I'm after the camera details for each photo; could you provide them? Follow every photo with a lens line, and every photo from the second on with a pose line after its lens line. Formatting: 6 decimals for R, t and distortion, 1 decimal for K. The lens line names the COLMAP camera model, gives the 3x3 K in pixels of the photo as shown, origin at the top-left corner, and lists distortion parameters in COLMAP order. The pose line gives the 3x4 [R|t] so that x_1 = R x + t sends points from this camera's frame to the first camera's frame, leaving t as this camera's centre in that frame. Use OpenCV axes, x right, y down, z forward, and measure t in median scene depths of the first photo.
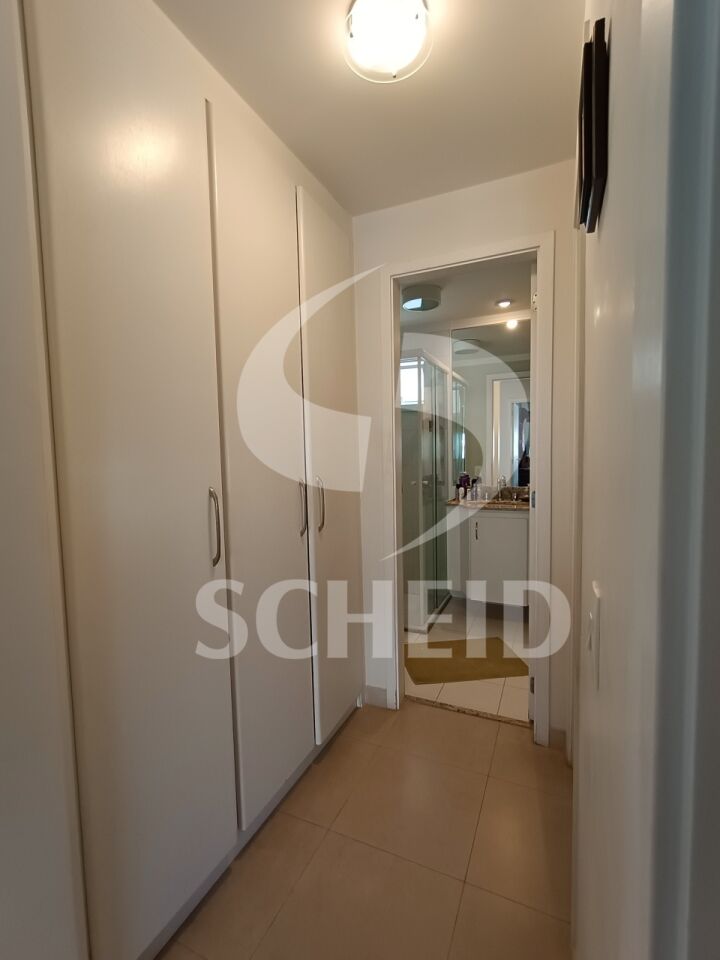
lens RADIAL K [[436.1, 0, 367.0], [0, 436.1, 484.1], [0, 0, 1]] dist [-0.008541, 0.001237]
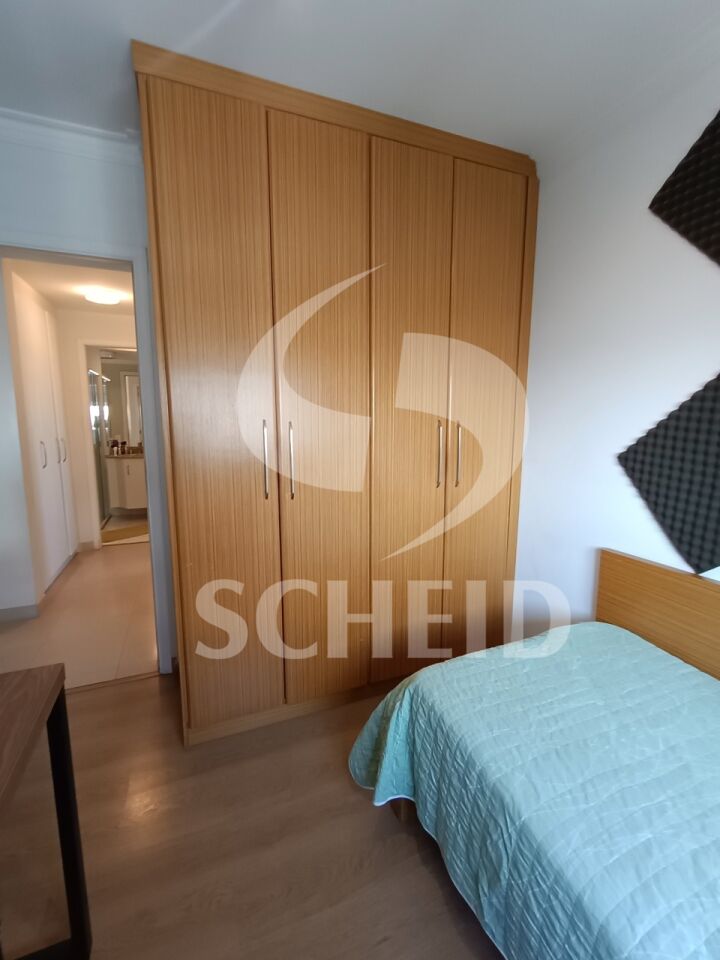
lens RADIAL K [[436.1, 0, 362.5], [0, 436.1, 480.3], [0, 0, 1]] dist [-0.008541, 0.001237]
pose [[0.694763, -0.080928, 0.714672, -0.631933], [0.040597, 0.996478, 0.073373, 0.098741], [-0.718092, -0.021964, 0.695601, -1.647409]]
